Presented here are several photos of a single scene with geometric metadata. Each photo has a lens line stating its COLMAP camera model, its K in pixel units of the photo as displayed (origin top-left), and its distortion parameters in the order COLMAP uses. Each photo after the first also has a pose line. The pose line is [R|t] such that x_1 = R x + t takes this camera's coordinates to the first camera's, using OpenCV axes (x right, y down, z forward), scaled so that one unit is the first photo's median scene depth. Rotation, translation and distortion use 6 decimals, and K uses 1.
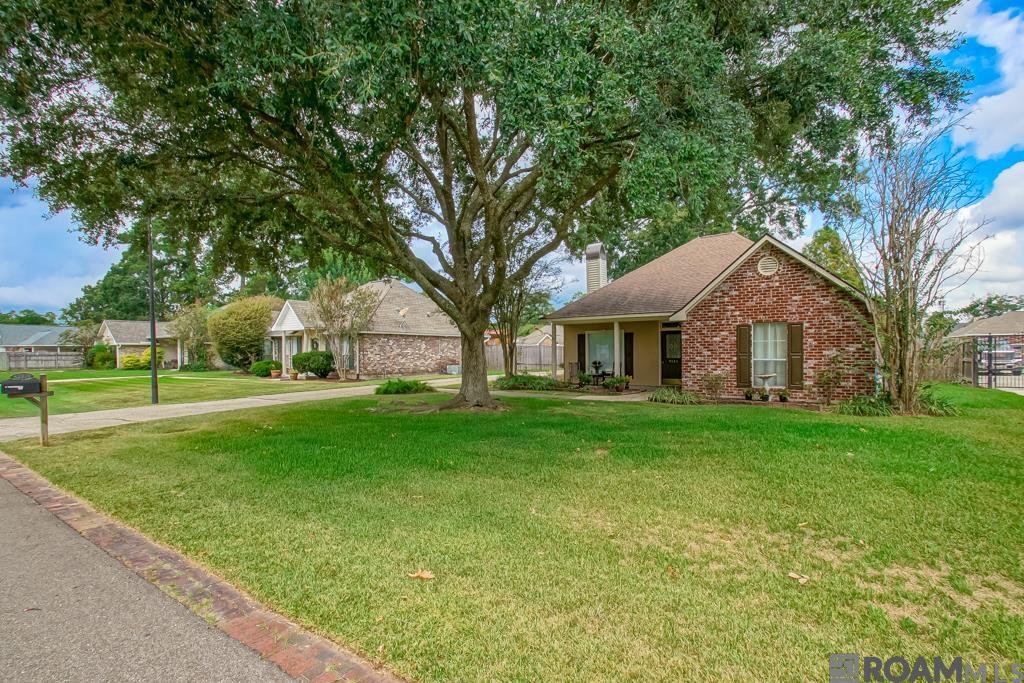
lens RADIAL K [[468.3, 0, 496.6], [0, 468.3, 352.2], [0, 0, 1]] dist [0.003224, 0.000241]
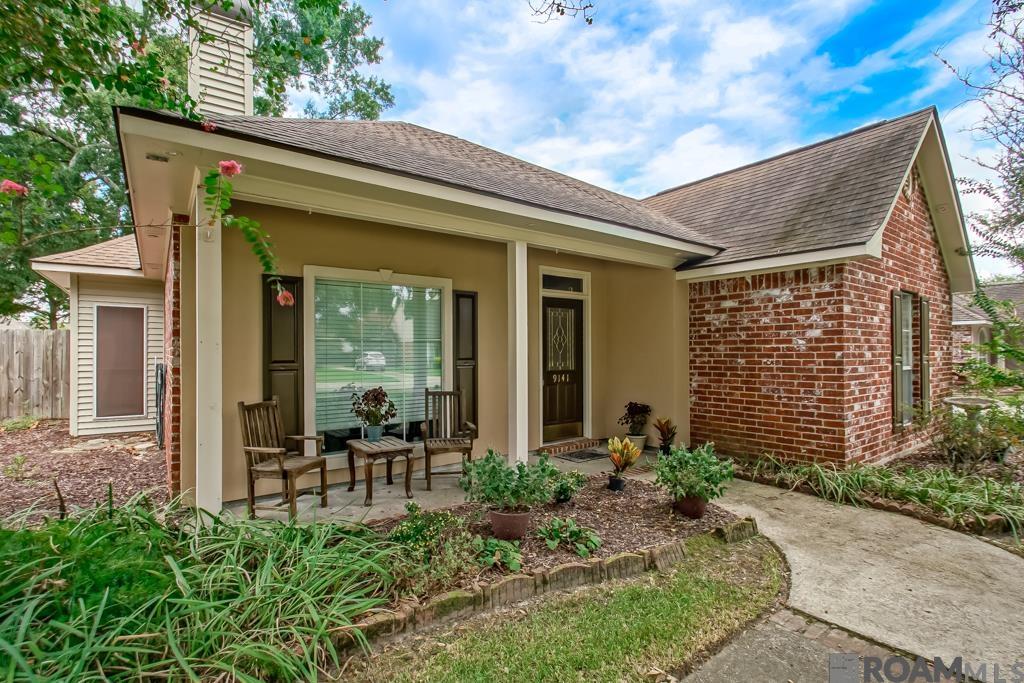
lens RADIAL K [[468.3, 0, 496.6], [0, 468.3, 352.2], [0, 0, 1]] dist [0.003224, 0.000241]
pose [[0.290220, 0.008651, 0.956921, -0.012896], [0.002566, 0.999949, -0.009818, 0.002592], [-0.956956, 0.005305, 0.290183, 1.223694]]
